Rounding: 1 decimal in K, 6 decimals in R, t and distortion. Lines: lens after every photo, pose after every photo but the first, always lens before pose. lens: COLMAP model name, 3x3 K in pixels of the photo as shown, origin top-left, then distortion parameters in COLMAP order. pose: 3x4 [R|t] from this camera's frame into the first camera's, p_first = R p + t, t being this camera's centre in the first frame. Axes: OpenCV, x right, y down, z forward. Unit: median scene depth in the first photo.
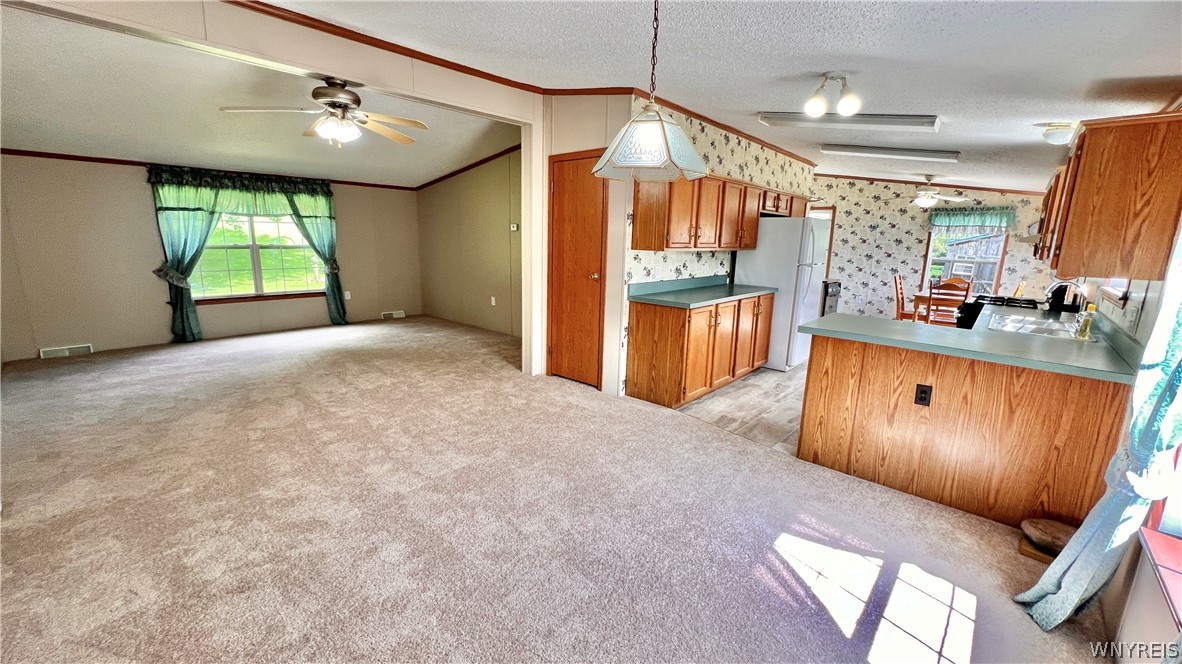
lens RADIAL K [[475.0, 0, 587.9], [0, 475.0, 332.0], [0, 0, 1]] dist [-0.002623, 0.000581]
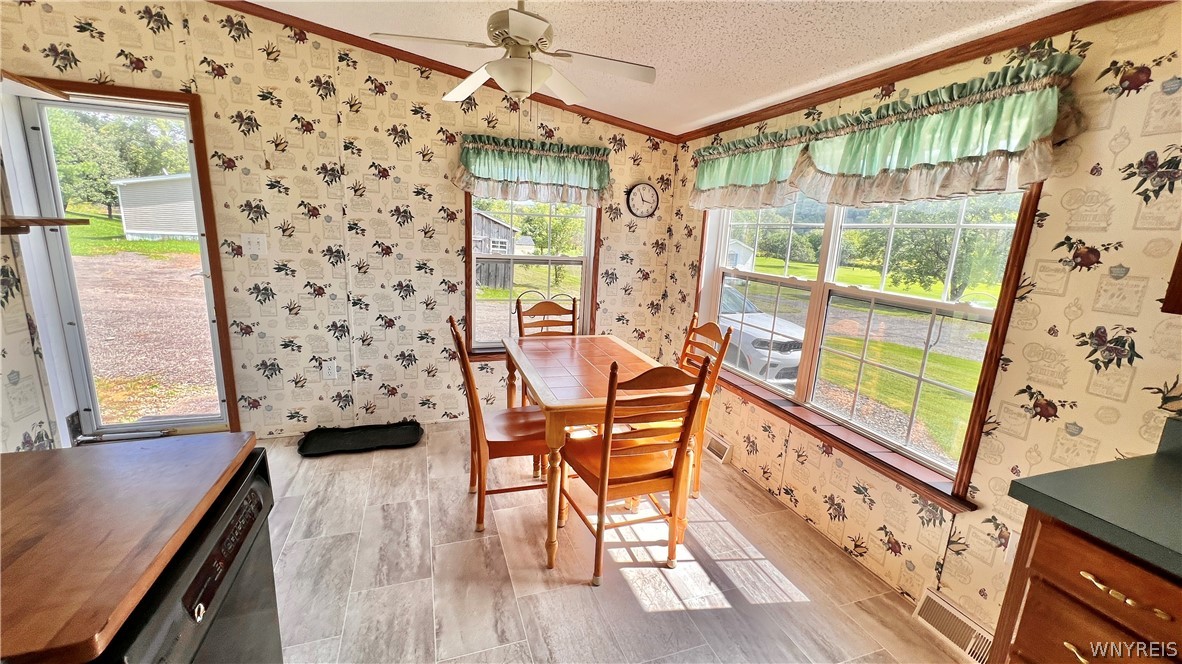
lens RADIAL K [[475.0, 0, 588.9], [0, 475.0, 328.7], [0, 0, 1]] dist [-0.002623, 0.000581]
pose [[0.482014, -0.178863, 0.857712, 0.407369], [0.138346, 0.982198, 0.127076, -0.137117], [-0.865172, 0.057409, 0.498178, 0.732063]]
